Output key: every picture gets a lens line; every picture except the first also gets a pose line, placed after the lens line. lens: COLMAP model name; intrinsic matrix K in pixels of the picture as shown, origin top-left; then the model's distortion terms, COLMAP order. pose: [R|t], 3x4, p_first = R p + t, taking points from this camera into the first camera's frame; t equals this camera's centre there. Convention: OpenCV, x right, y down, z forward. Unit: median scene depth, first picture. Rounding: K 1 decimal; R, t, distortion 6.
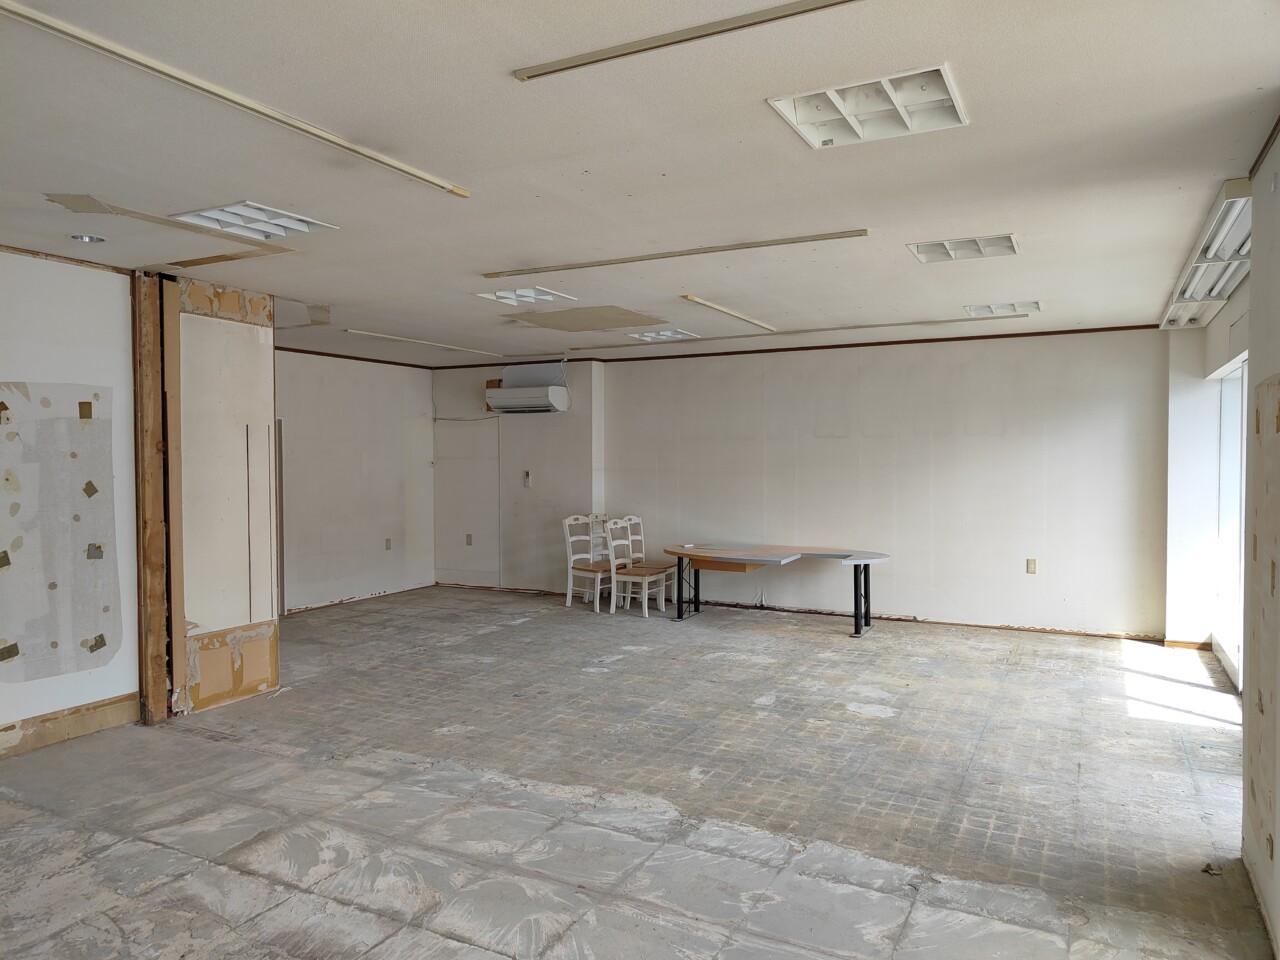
lens RADIAL K [[887.3, 0, 632.8], [0, 887.3, 478.3], [0, 0, 1]] dist [0.005667, 0.007783]
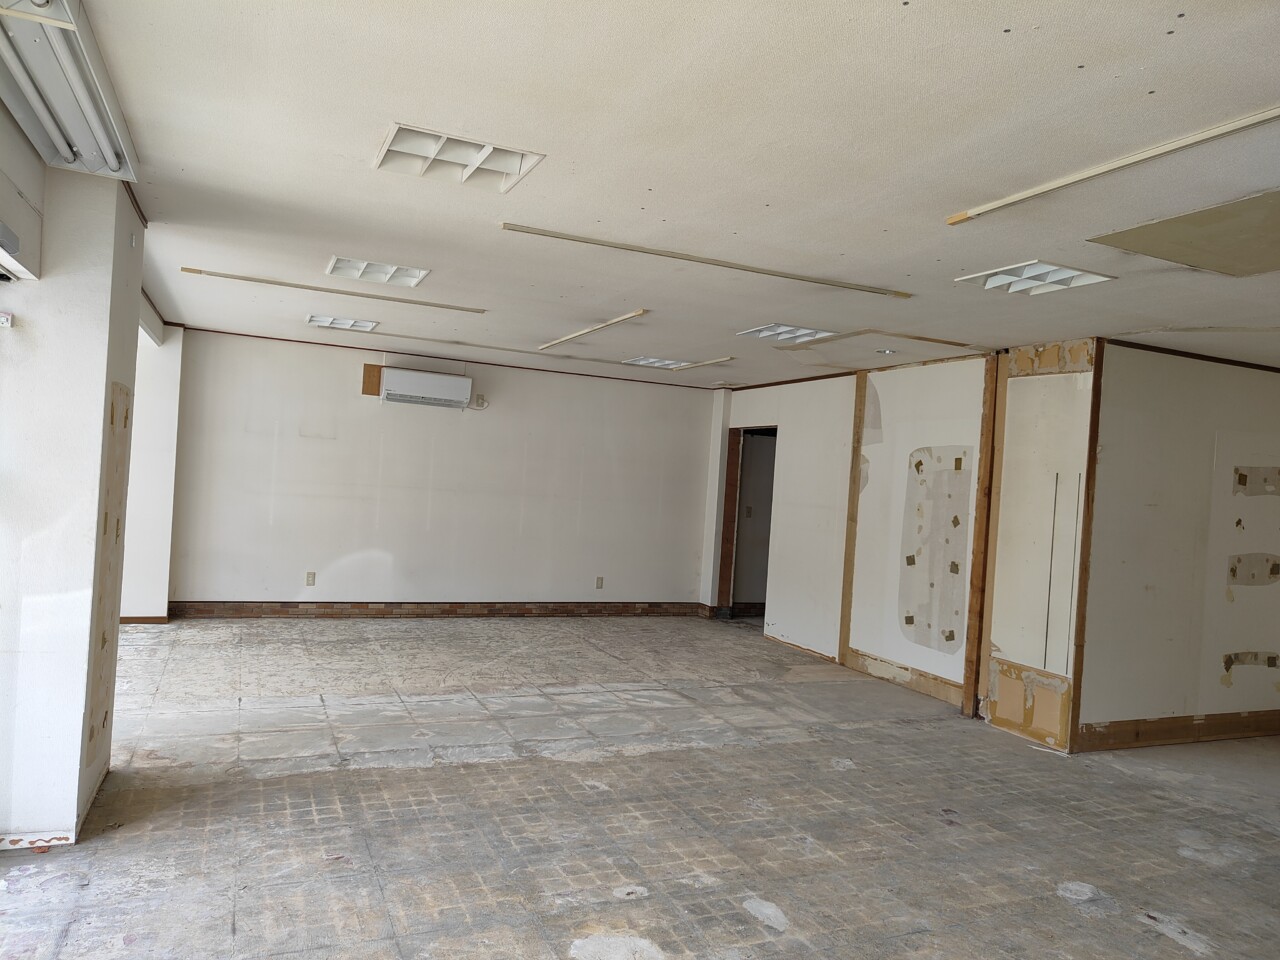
lens RADIAL K [[887.3, 0, 632.5], [0, 887.3, 480.7], [0, 0, 1]] dist [0.005667, 0.007783]
pose [[-0.624507, -0.033879, -0.780284, 0.777622], [-0.084013, 0.996176, 0.023988, -0.041939], [0.776488, 0.080535, -0.624965, 1.488986]]
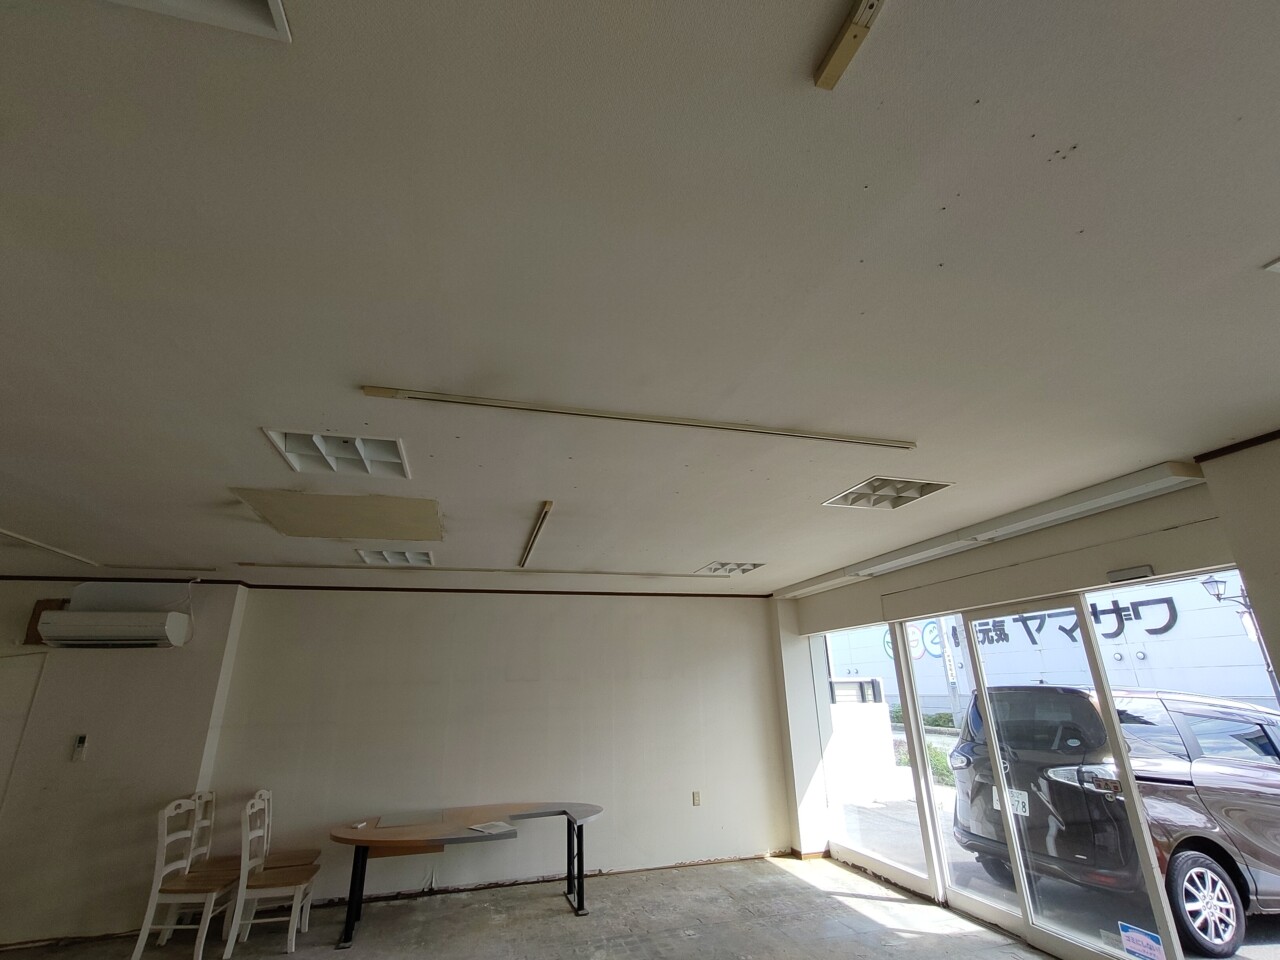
lens RADIAL K [[581.7, 0, 641.1], [0, 581.7, 486.8], [0, 0, 1]] dist [0.007238, -0.000156]
pose [[0.729261, 0.212486, 0.650407, -0.286411], [0.036492, 0.937128, -0.347073, -0.031047], [-0.683262, 0.276841, 0.675657, 0.698319]]
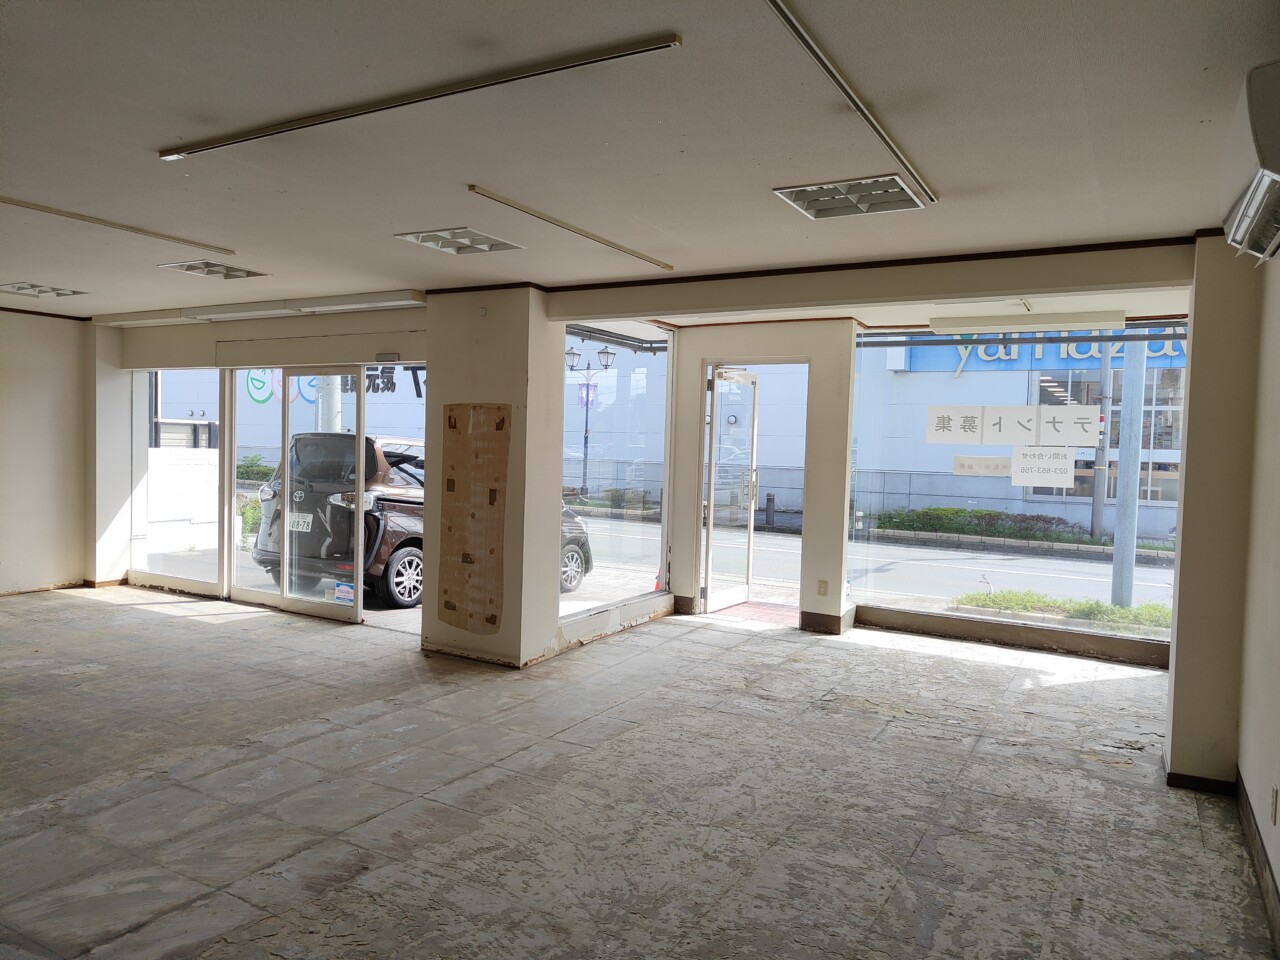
lens RADIAL K [[887.3, 0, 616.7], [0, 887.3, 483.9], [0, 0, 1]] dist [0.005667, 0.007783]
pose [[0.048405, -0.040214, 0.998018, -0.844137], [-0.002734, 0.999180, 0.040394, -0.004660], [-0.998824, -0.004684, 0.048255, 0.353068]]
